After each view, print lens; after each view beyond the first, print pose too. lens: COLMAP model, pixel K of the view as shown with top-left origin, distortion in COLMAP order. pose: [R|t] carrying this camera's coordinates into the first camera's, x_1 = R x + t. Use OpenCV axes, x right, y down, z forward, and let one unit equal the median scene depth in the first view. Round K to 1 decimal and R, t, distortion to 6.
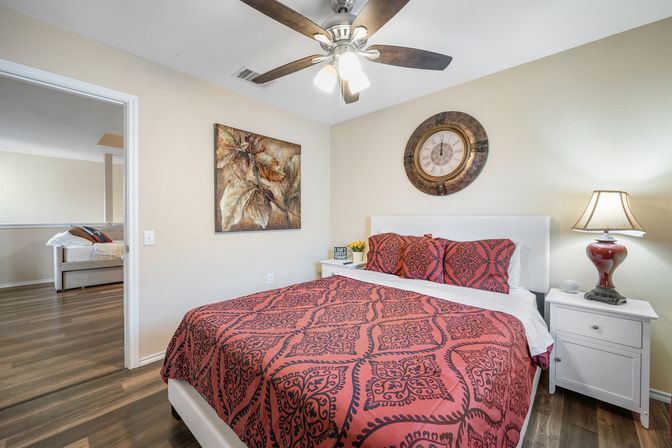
lens RADIAL K [[269.3, 0, 326.1], [0, 269.3, 211.1], [0, 0, 1]] dist [0.000271, -0.000471]
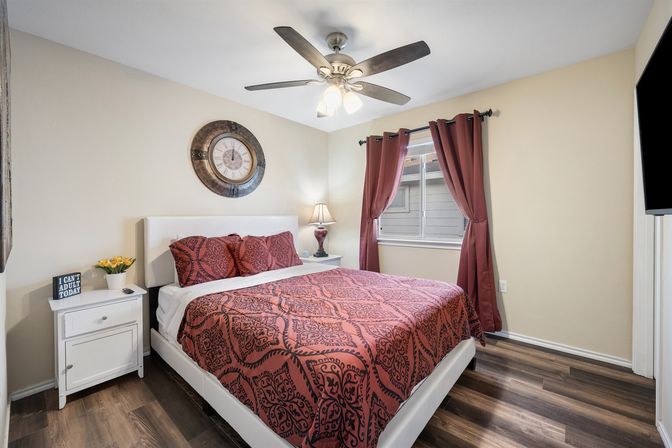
lens RADIAL K [[269.3, 0, 334.4], [0, 269.3, 223.1], [0, 0, 1]] dist [0.000271, -0.000471]
pose [[-0.051248, -0.027878, 0.998297, -0.717651], [-0.013898, 0.999533, 0.027199, 0.010343], [-0.998589, -0.012480, -0.051611, 0.671852]]
